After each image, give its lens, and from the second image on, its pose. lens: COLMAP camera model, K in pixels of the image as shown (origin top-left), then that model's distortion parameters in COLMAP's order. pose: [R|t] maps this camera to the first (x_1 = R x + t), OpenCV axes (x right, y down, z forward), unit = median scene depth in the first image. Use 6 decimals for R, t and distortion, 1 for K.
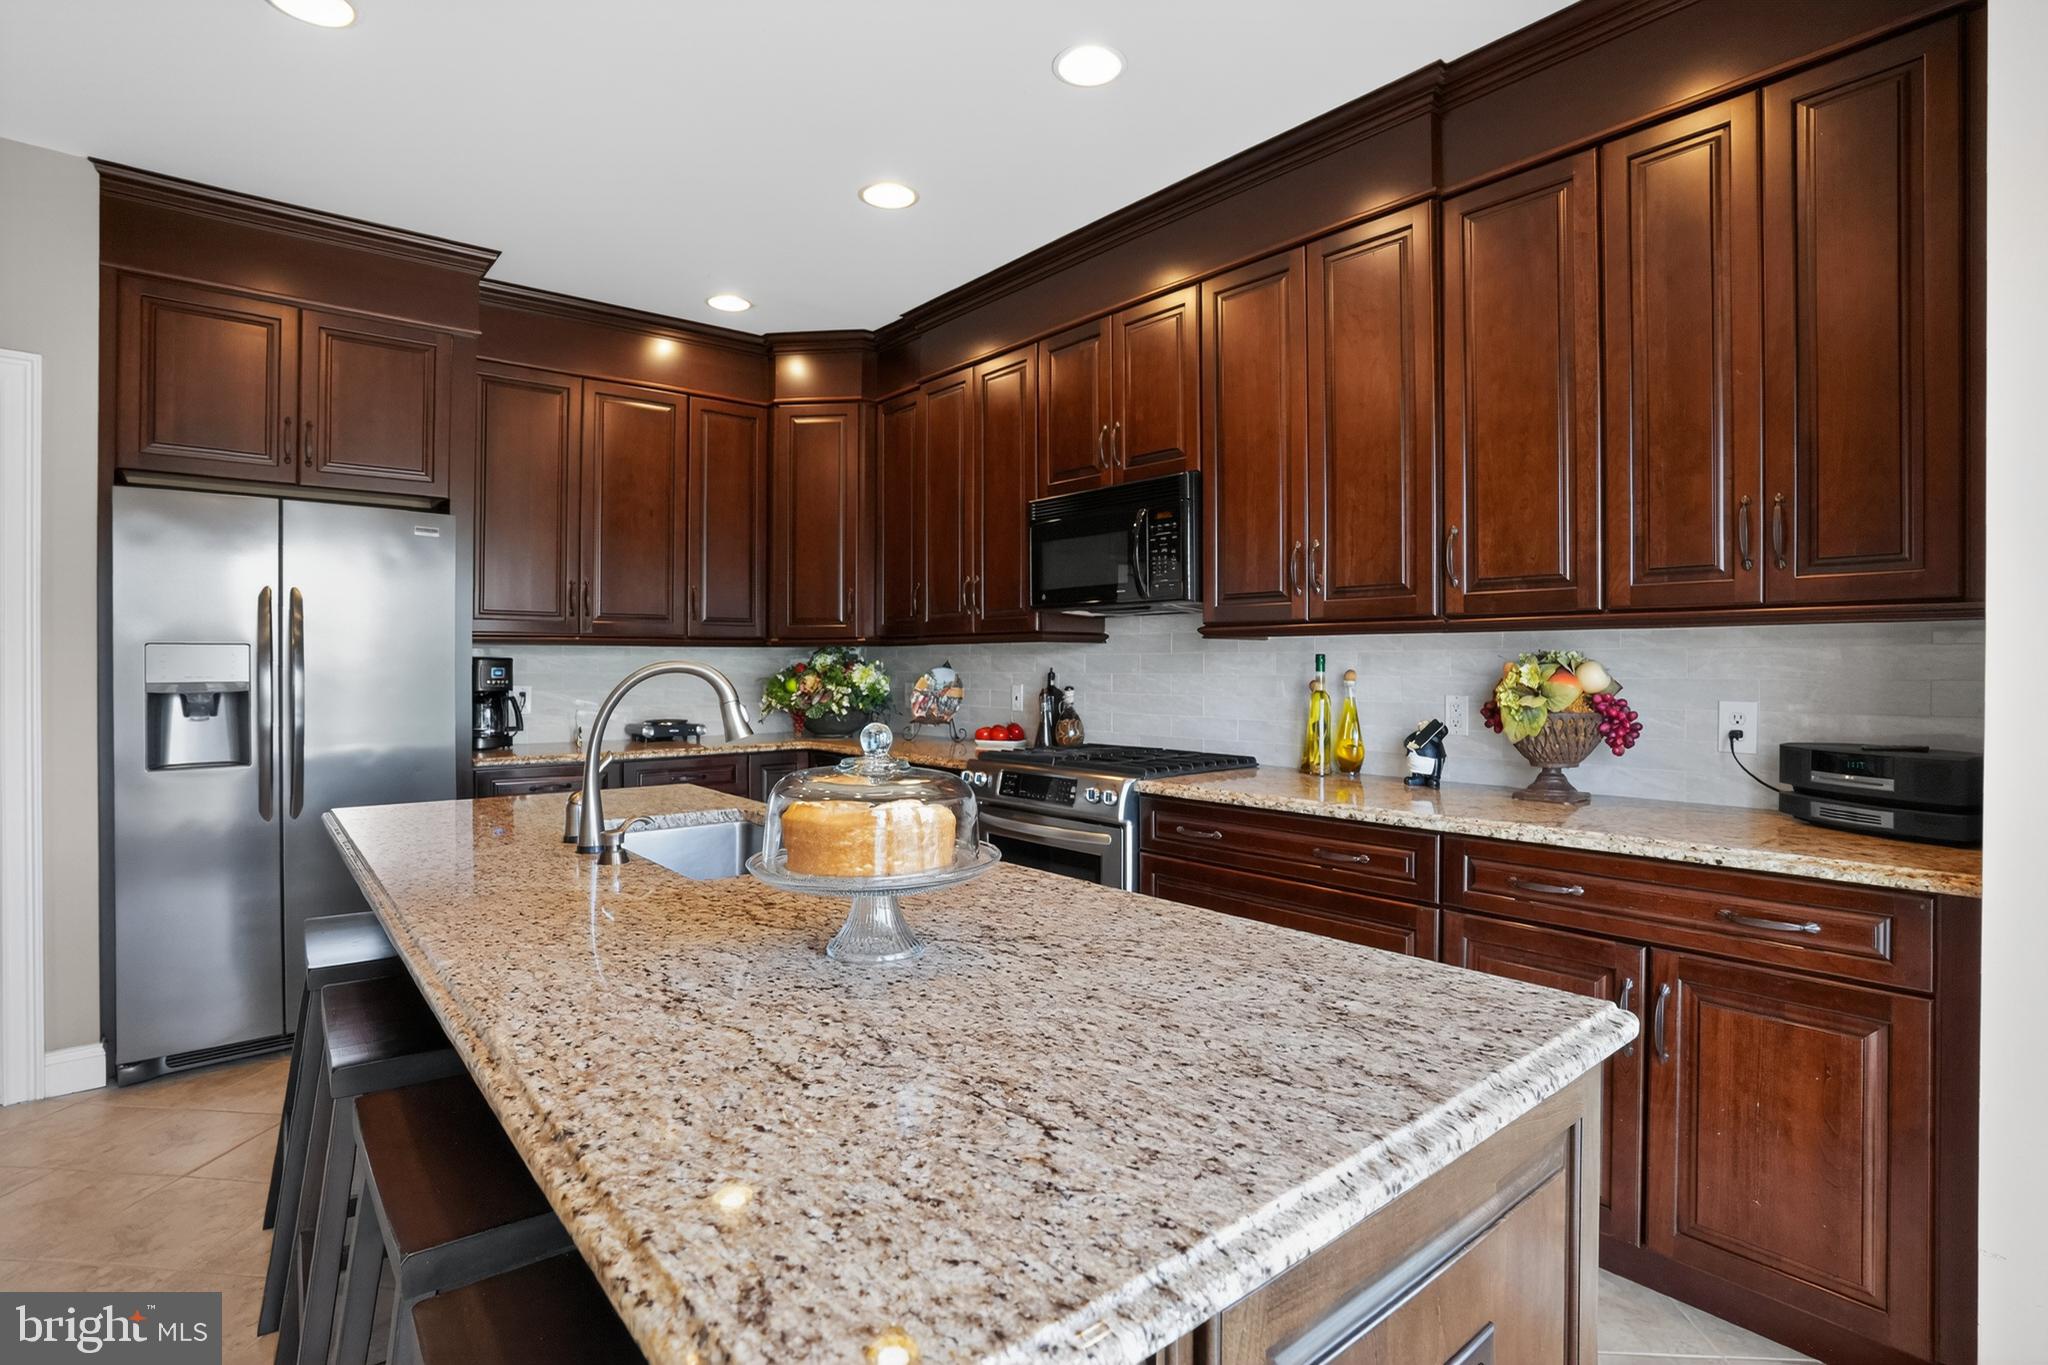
lens RADIAL K [[1032.4, 0, 1021.6], [0, 1032.4, 677.7], [0, 0, 1]] dist [-0.031570, 0.009698]
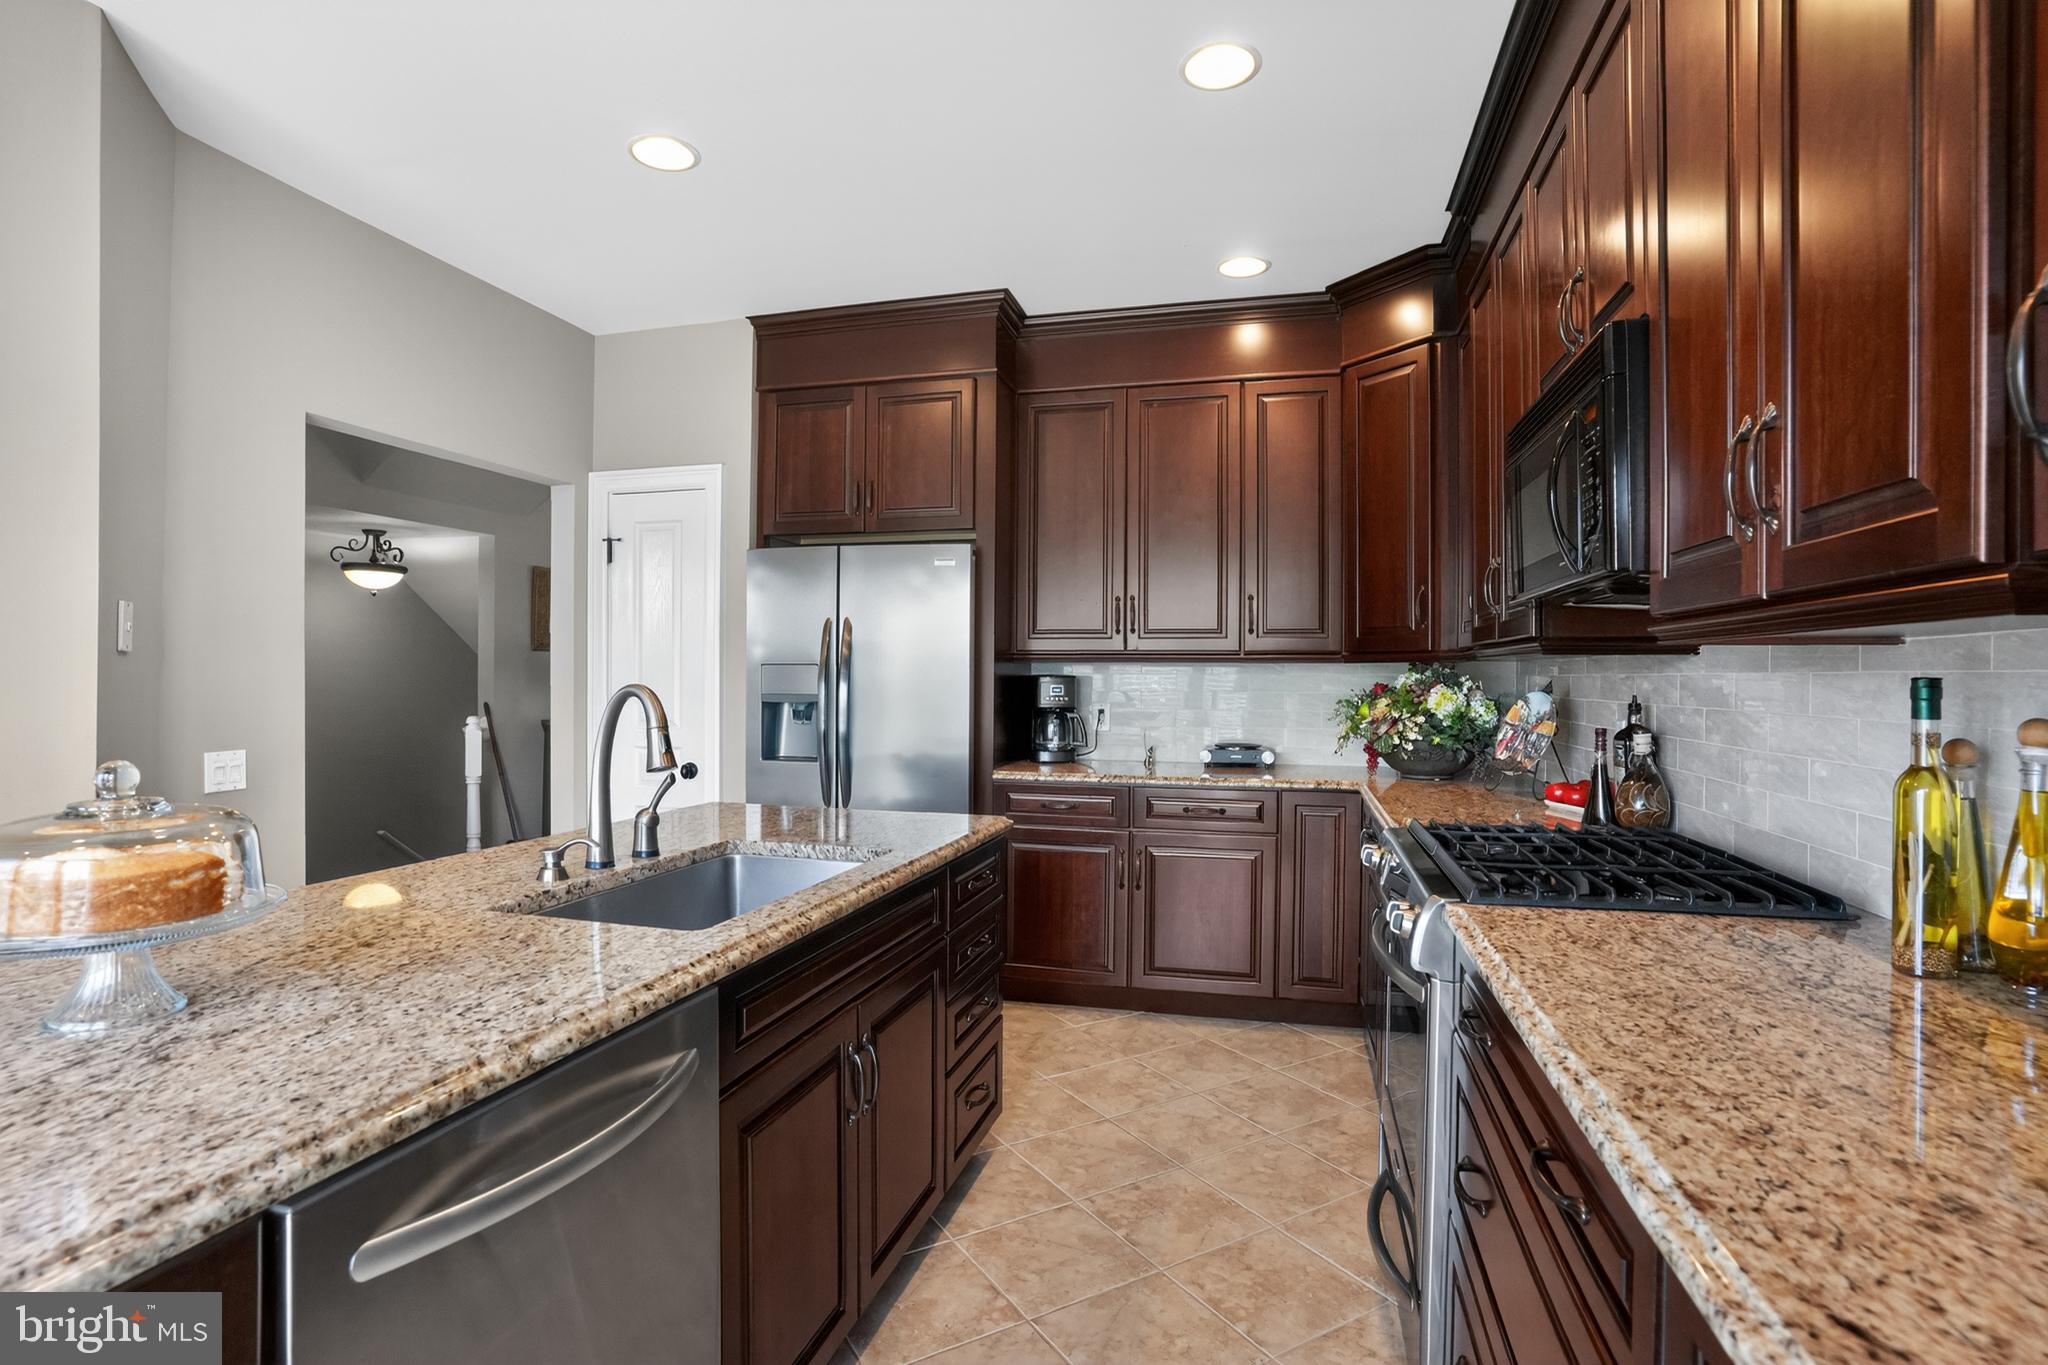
lens RADIAL K [[1032.4, 0, 1022.8], [0, 1032.4, 673.3], [0, 0, 1]] dist [-0.031570, 0.009698]
pose [[0.569843, 0.001994, -0.821751, 0.326323], [-0.016777, 0.999817, -0.009208, -0.010890], [0.821582, 0.019033, 0.569772, 0.366803]]
